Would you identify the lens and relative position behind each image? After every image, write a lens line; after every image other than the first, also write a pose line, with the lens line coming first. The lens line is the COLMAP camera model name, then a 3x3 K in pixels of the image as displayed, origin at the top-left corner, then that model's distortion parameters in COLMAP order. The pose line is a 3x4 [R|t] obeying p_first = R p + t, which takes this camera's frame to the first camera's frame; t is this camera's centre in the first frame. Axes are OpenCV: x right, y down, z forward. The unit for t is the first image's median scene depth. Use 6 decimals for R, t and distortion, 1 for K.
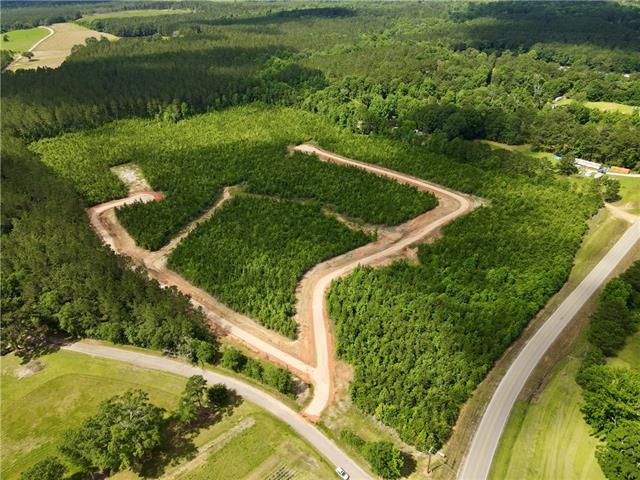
lens RADIAL K [[469.8, 0, 316.9], [0, 469.8, 243.2], [0, 0, 1]] dist [0.008083, 0.015433]
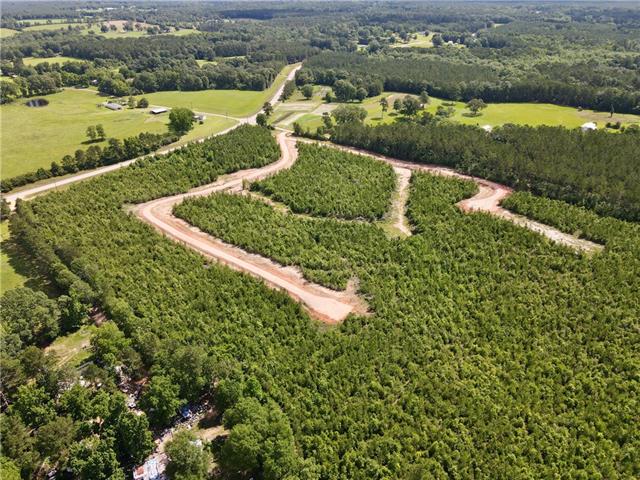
lens RADIAL K [[469.8, 0, 316.9], [0, 469.8, 243.2], [0, 0, 1]] dist [0.008083, 0.015433]
pose [[-0.993627, 0.084702, -0.074376, 0.036968], [-0.024194, 0.484182, 0.874633, -0.986296], [0.110094, 0.870858, -0.479047, 1.666133]]
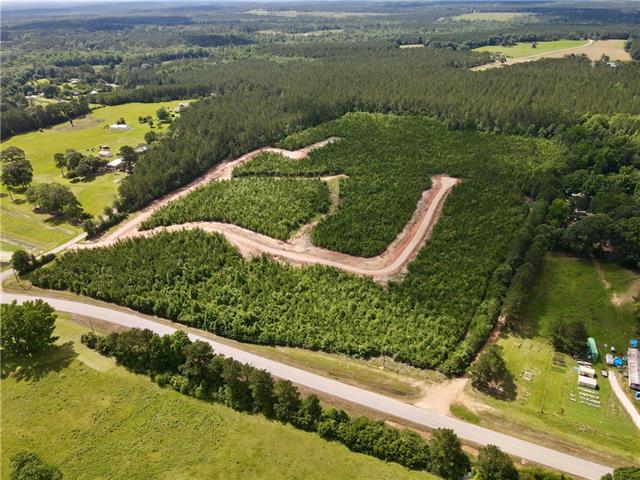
lens RADIAL K [[469.8, 0, 316.9], [0, 469.8, 243.2], [0, 0, 1]] dist [0.008083, 0.015433]
pose [[0.350428, 0.464651, -0.813203, 0.987519], [-0.480401, 0.834515, 0.269812, -0.315820], [0.803999, 0.296114, 0.515657, 0.478047]]
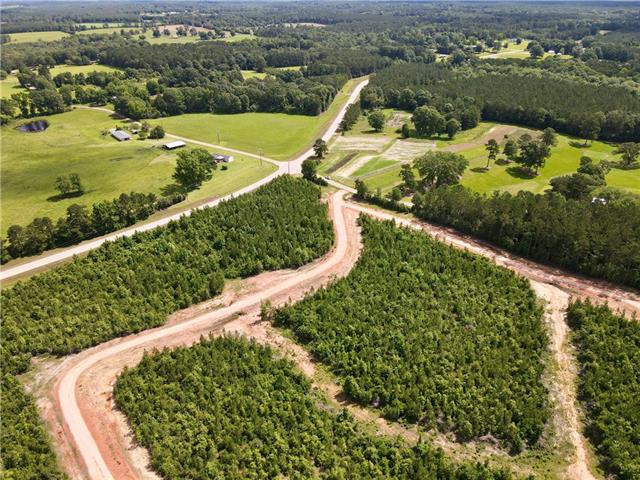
lens RADIAL K [[469.8, 0, 316.9], [0, 469.8, 243.2], [0, 0, 1]] dist [0.008083, 0.015433]
pose [[-0.998980, 0.026748, 0.036380, 0.016461], [0.044839, 0.492460, 0.869179, -0.641232], [0.005333, 0.869924, -0.493157, 1.192911]]
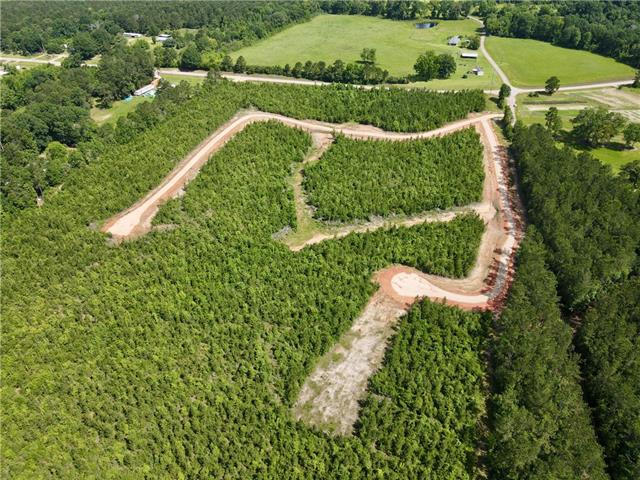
lens RADIAL K [[469.8, 0, 316.9], [0, 469.8, 243.2], [0, 0, 1]] dist [0.008083, 0.015433]
pose [[-0.485559, -0.479468, 0.730988, -0.822322], [0.480641, 0.552033, 0.681354, -0.669221], [-0.730217, 0.682180, -0.037593, 1.203195]]
